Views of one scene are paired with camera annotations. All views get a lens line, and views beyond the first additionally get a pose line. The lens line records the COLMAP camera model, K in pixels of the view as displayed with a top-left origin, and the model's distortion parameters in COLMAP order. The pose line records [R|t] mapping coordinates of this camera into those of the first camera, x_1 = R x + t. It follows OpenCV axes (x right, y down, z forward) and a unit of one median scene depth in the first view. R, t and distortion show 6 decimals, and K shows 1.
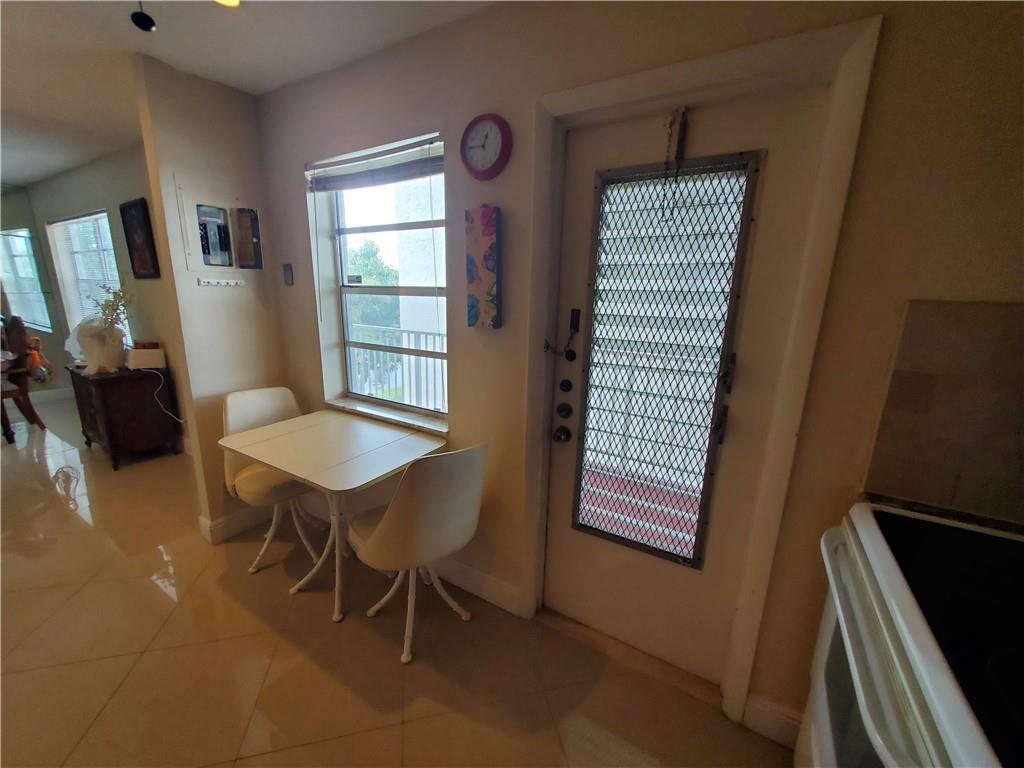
lens RADIAL K [[401.2, 0, 508.5], [0, 401.2, 384.8], [0, 0, 1]] dist [-0.001220, -0.000223]
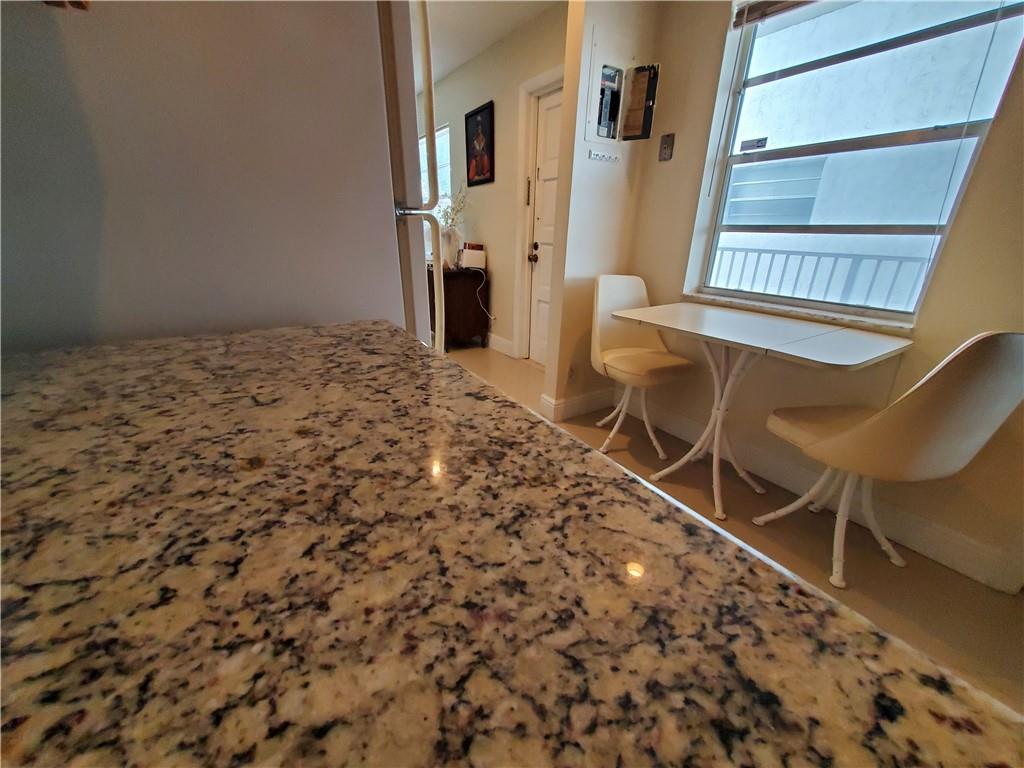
lens RADIAL K [[401.2, 0, 508.5], [0, 401.2, 384.8], [0, 0, 1]] dist [-0.001220, -0.000223]
pose [[0.896184, 0.152901, -0.416503, -0.445032], [-0.099712, 0.984137, 0.146735, 0.167100], [0.432333, -0.089971, 0.897214, -0.011504]]
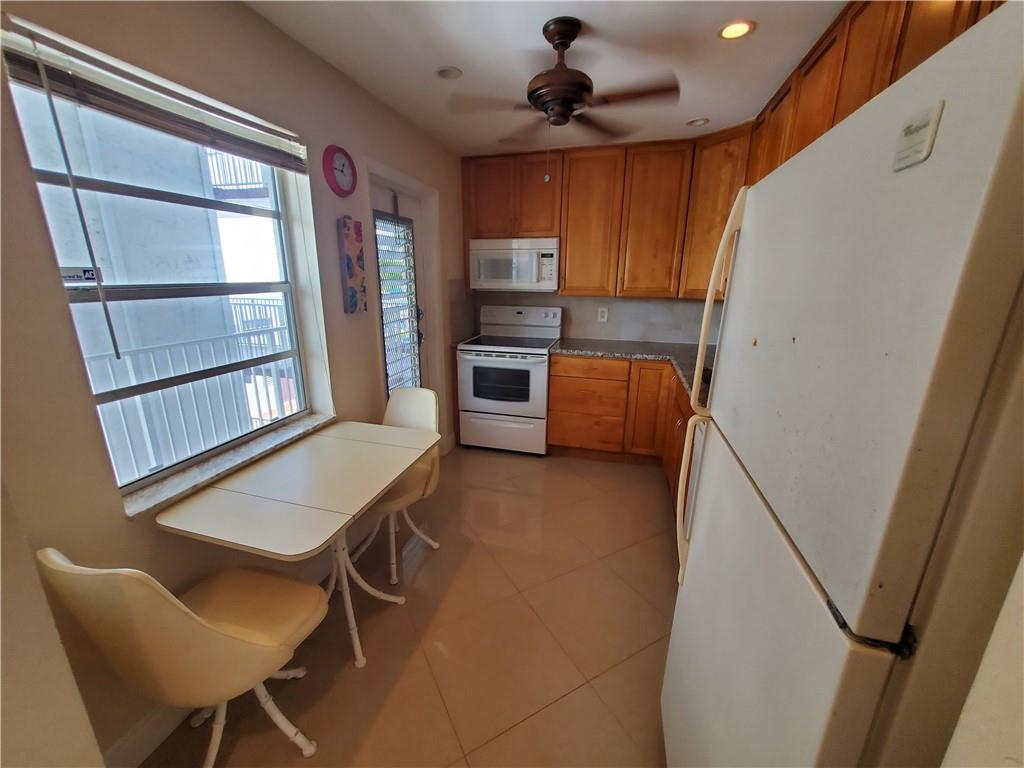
lens RADIAL K [[401.2, 0, 508.5], [0, 401.2, 384.8], [0, 0, 1]] dist [-0.001220, -0.000223]
pose [[-0.250177, -0.276550, 0.927864, -1.117905], [0.215104, 0.918513, 0.331761, -0.195200], [-0.944003, 0.282586, -0.170303, 0.639588]]
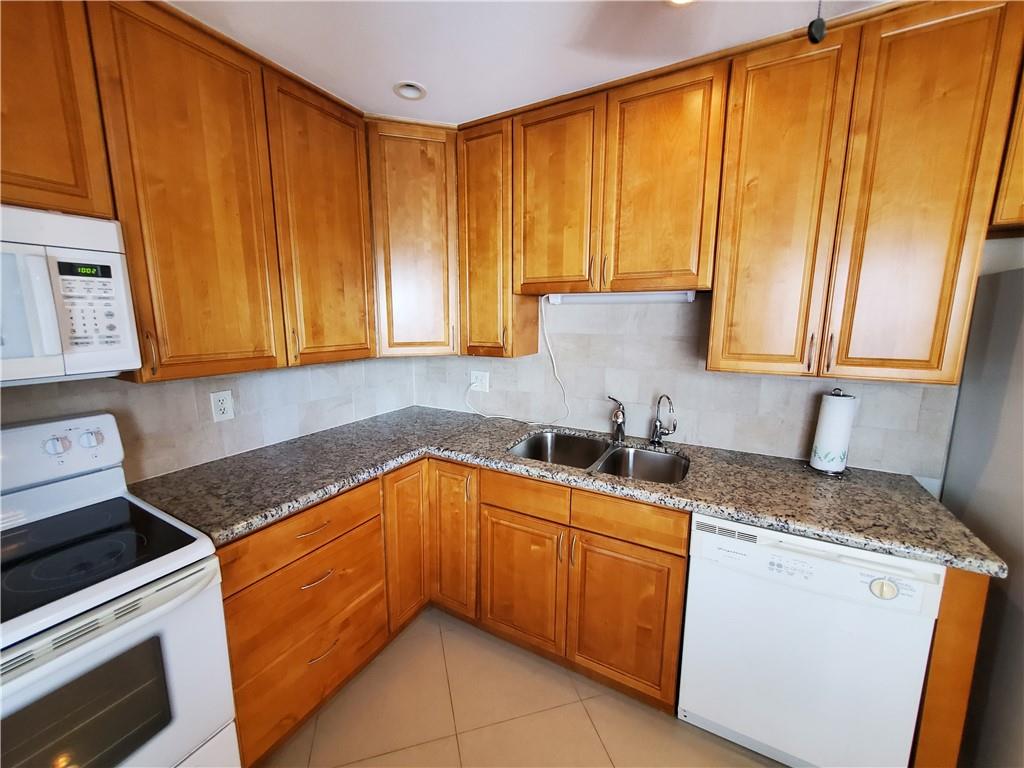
lens RADIAL K [[401.2, 0, 508.5], [0, 401.2, 384.8], [0, 0, 1]] dist [-0.001220, -0.000223]
pose [[-0.999188, -0.018363, -0.035864, -0.109574], [-0.030960, 0.919561, 0.391726, -0.187080], [0.025786, 0.392518, -0.919383, 0.617546]]
